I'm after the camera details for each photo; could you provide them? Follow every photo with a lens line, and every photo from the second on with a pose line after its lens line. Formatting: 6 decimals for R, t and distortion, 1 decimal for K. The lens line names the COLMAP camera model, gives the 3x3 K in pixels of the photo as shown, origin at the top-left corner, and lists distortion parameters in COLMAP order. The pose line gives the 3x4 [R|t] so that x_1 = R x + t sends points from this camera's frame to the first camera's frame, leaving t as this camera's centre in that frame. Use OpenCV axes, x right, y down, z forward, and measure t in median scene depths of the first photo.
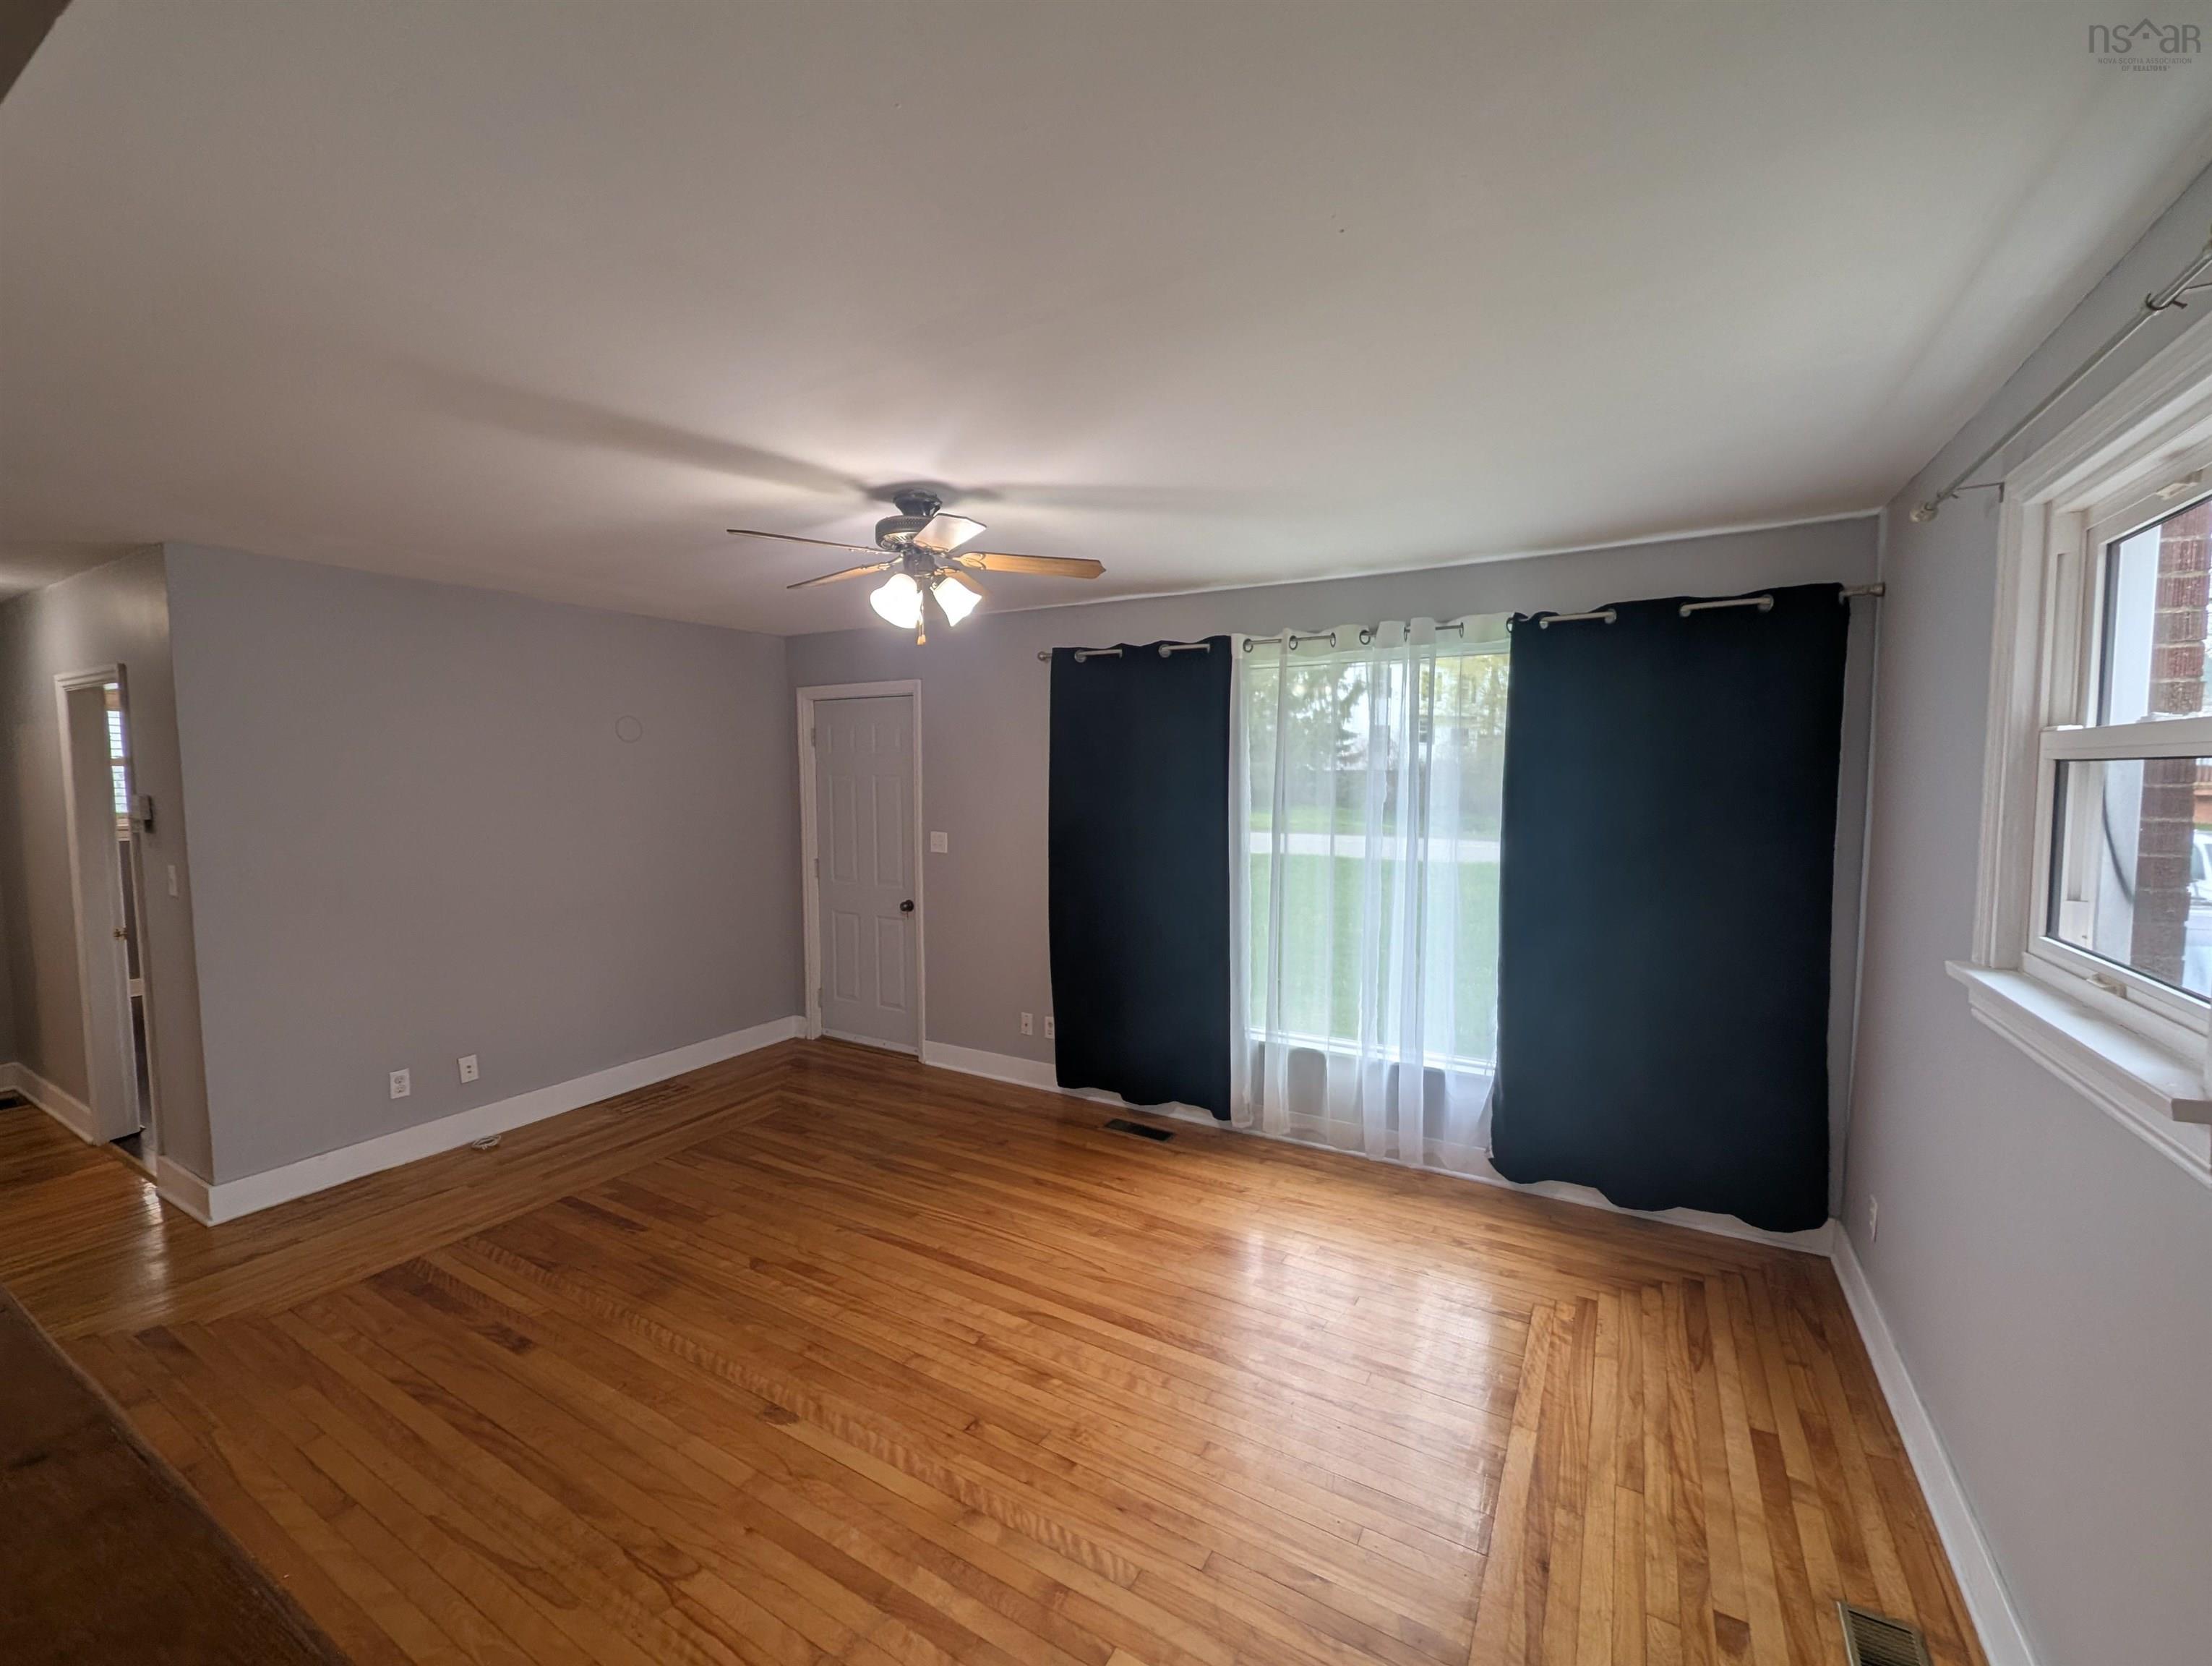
lens RADIAL K [[908.6, 0, 1106.2], [0, 908.6, 834.0], [0, 0, 1]] dist [0.001753, -0.000823]
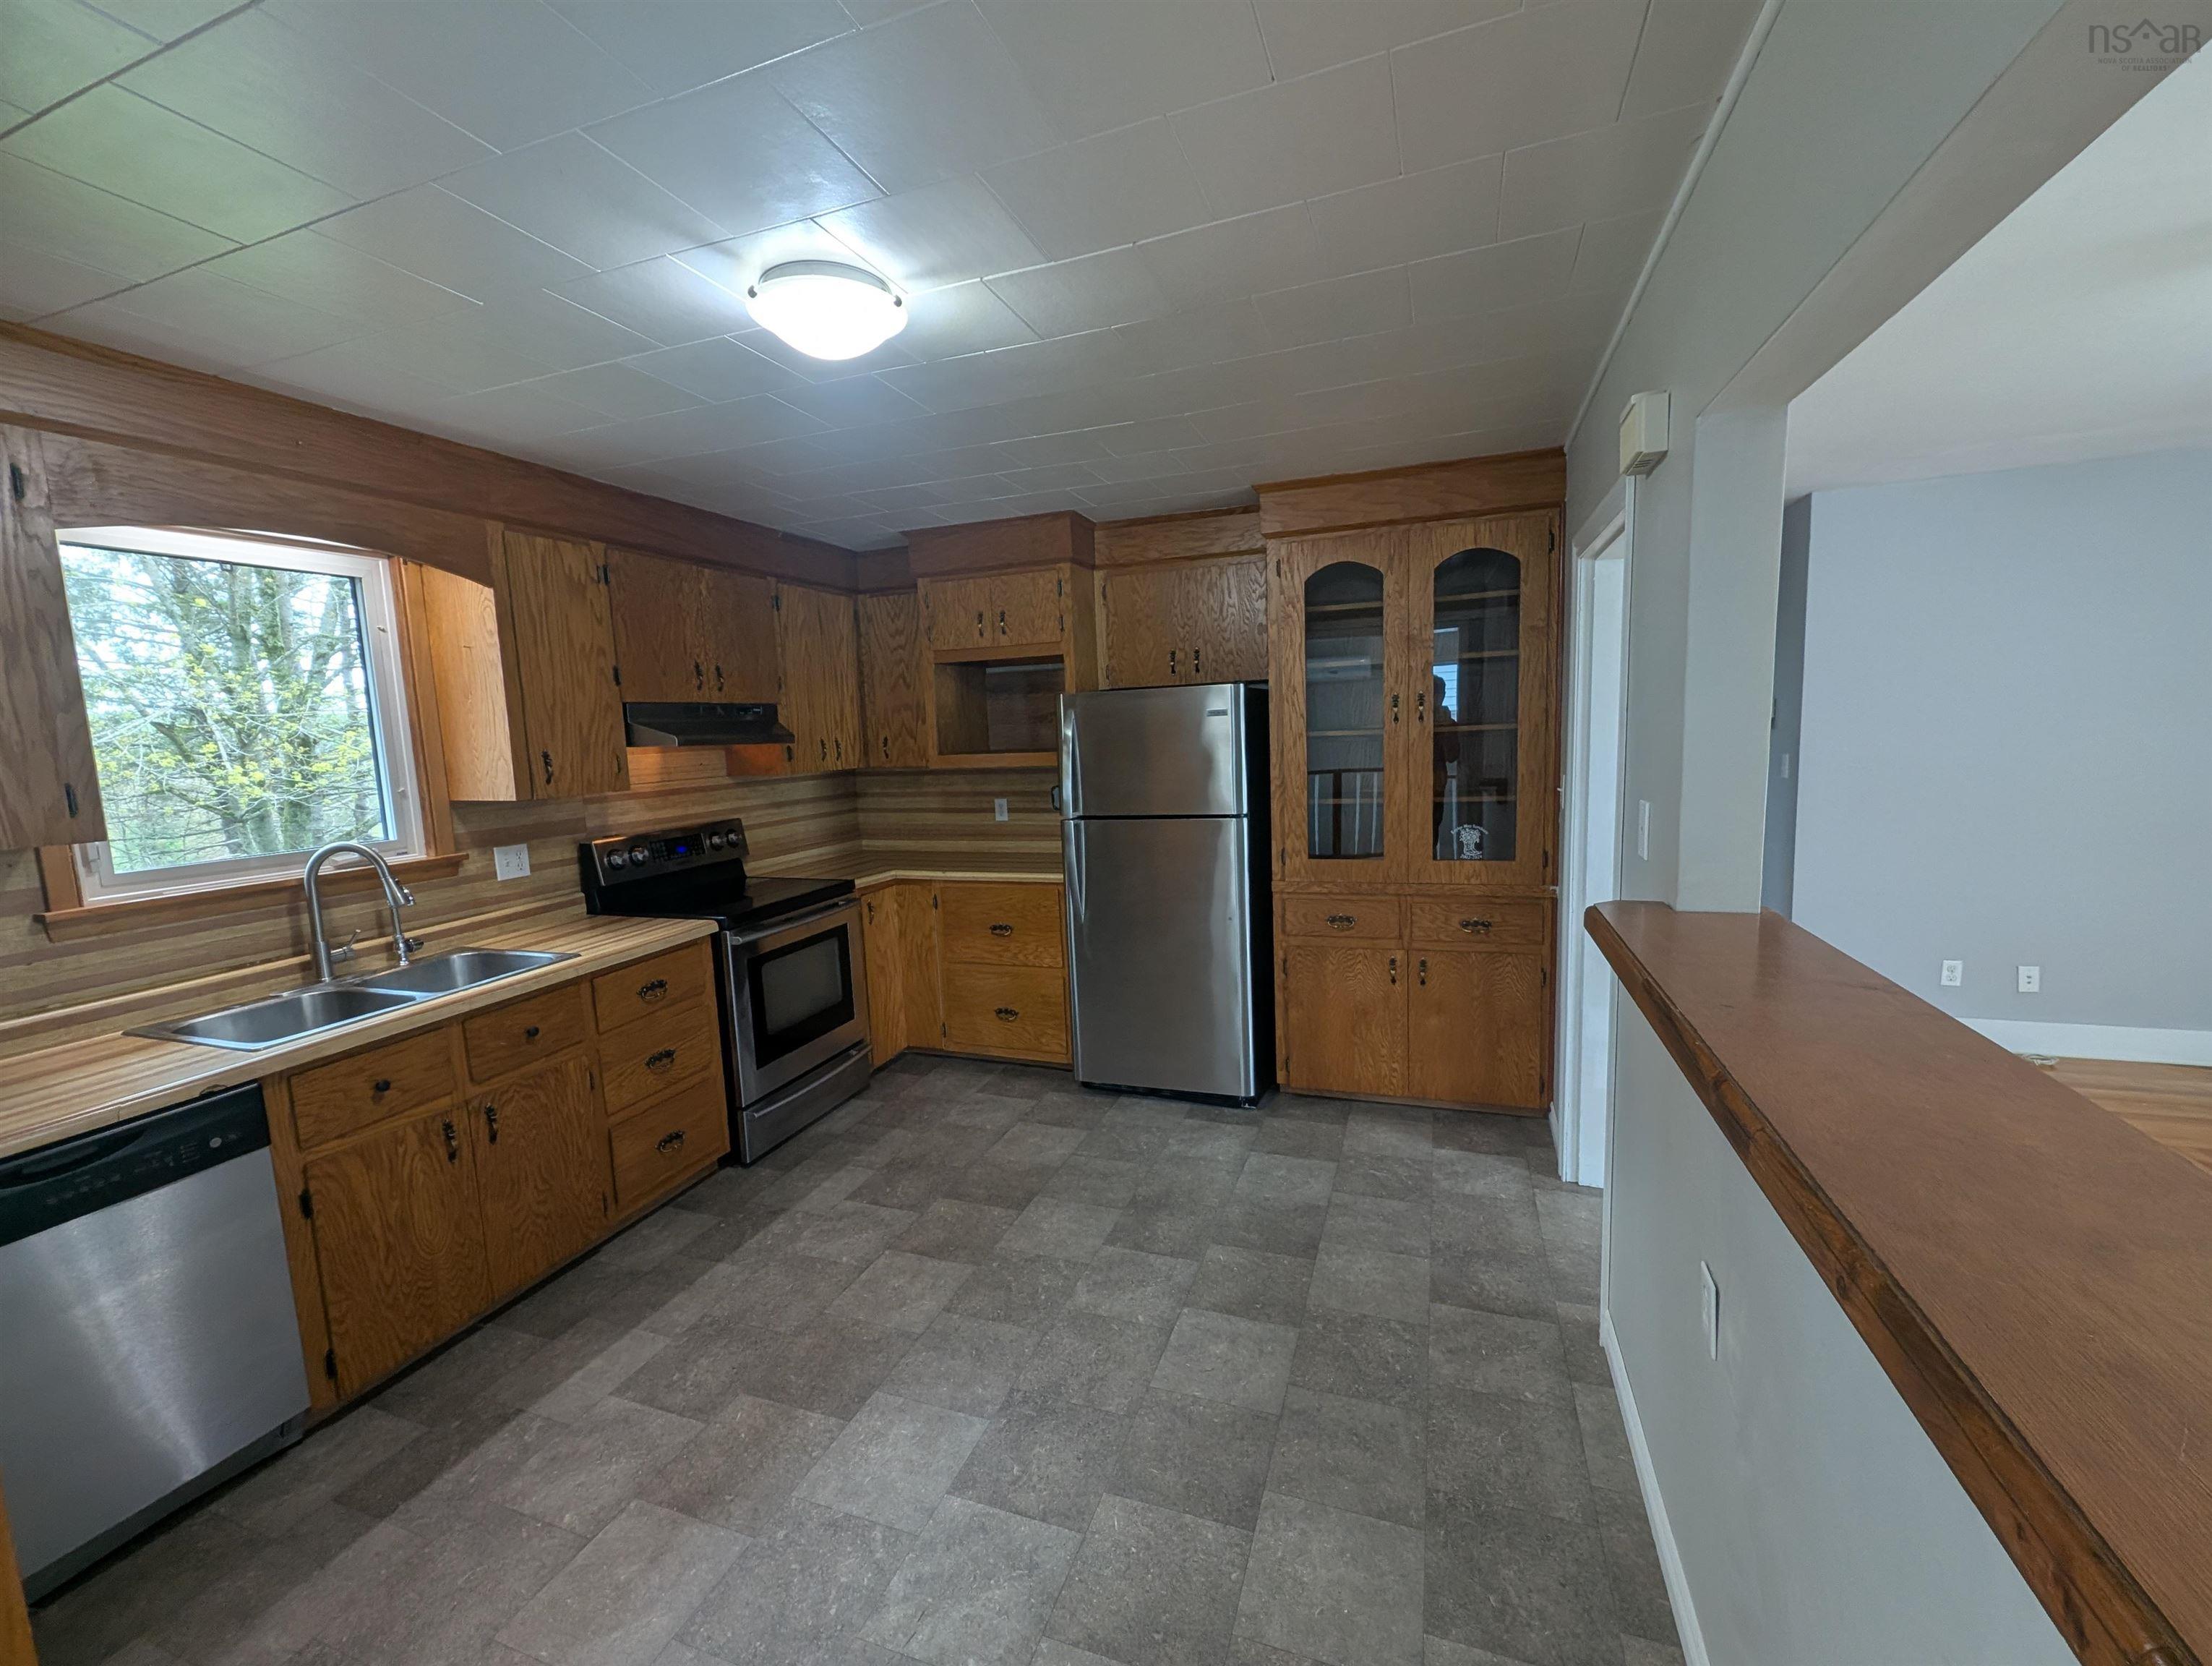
lens RADIAL K [[908.6, 0, 1105.7], [0, 908.6, 836.7], [0, 0, 1]] dist [0.001753, -0.000823]
pose [[0.177331, 0.114949, -0.977415, 0.054919], [-0.028819, 0.993336, 0.111593, 0.035676], [0.983729, 0.008379, 0.179462, -0.153836]]
